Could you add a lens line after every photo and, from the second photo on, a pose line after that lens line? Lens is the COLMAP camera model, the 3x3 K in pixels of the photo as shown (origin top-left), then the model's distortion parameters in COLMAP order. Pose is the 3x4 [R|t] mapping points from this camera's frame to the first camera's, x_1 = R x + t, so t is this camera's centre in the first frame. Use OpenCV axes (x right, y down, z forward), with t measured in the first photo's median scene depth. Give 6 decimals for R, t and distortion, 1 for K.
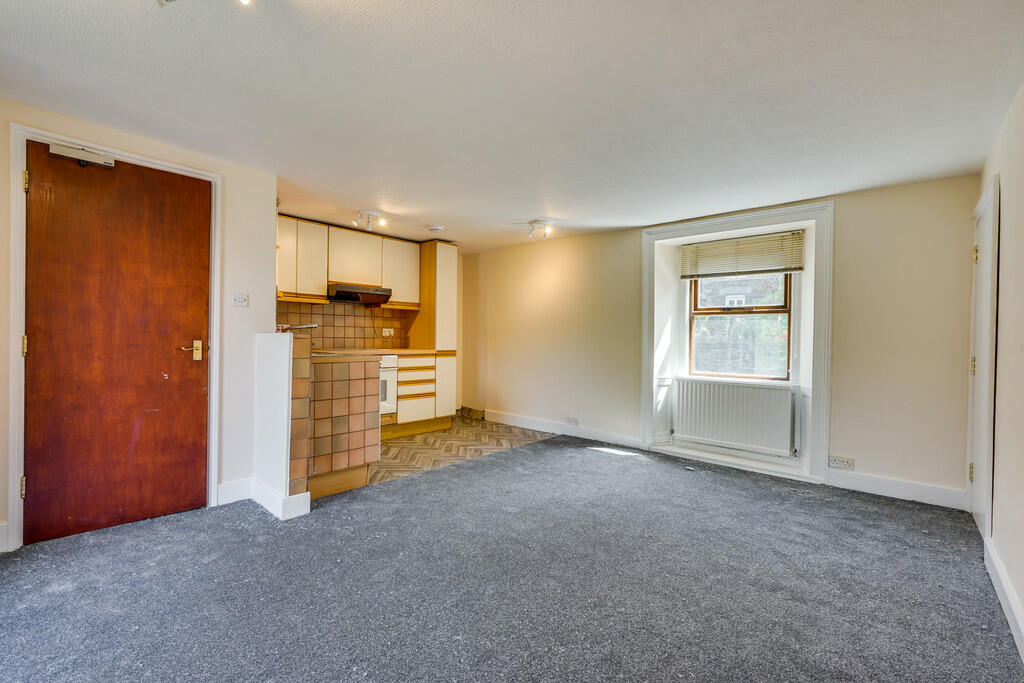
lens RADIAL K [[466.7, 0, 512.0], [0, 466.7, 341.5], [0, 0, 1]] dist [0.011227, 0.000677]
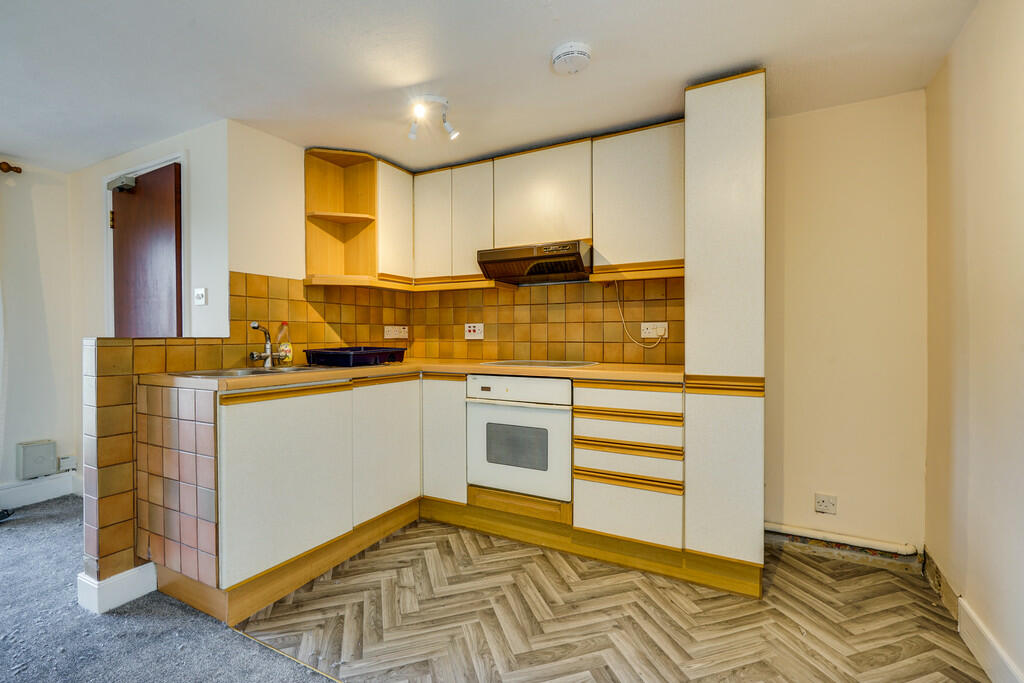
lens RADIAL K [[466.7, 0, 512.0], [0, 466.7, 341.5], [0, 0, 1]] dist [0.011227, 0.000677]
pose [[0.218752, -0.002723, -0.975777, 0.185321], [-0.001210, 0.999995, -0.003062, -0.006796], [0.975780, 0.001850, 0.218748, 0.797760]]
